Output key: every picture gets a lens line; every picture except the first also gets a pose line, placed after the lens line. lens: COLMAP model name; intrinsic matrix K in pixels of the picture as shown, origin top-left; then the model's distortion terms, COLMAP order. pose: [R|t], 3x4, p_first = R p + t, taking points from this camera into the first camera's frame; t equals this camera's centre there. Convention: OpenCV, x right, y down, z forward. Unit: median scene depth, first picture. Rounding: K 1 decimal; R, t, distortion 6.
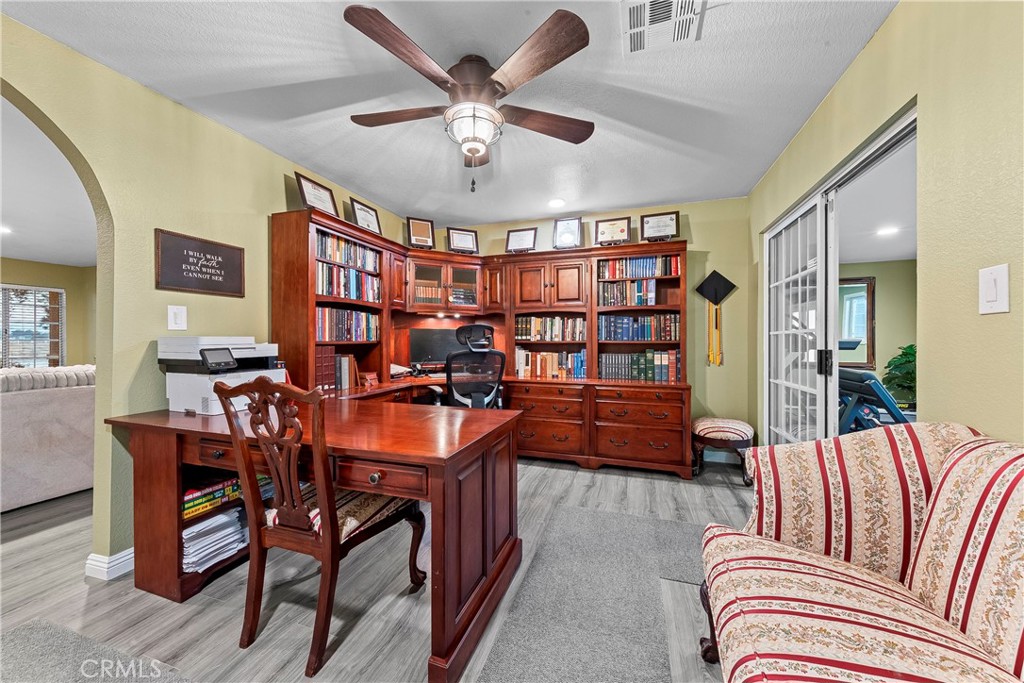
lens RADIAL K [[376.5, 0, 511.5], [0, 376.5, 338.4], [0, 0, 1]] dist [-0.000213, -0.000018]
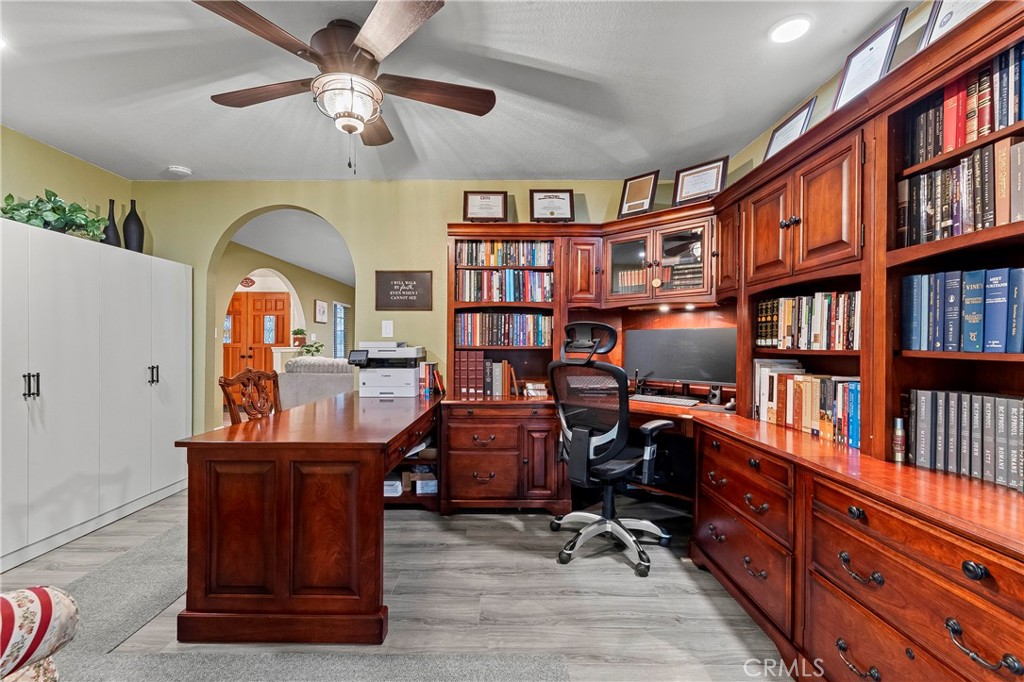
lens RADIAL K [[442.1, 0, 510.5], [0, 442.1, 346.0], [0, 0, 1]] dist [-0.001163, -0.000387]
pose [[0.301720, 0.005391, -0.953381, 0.586080], [-0.001271, 0.999985, 0.005253, 0.000691], [0.953396, -0.000373, 0.301722, 0.627951]]
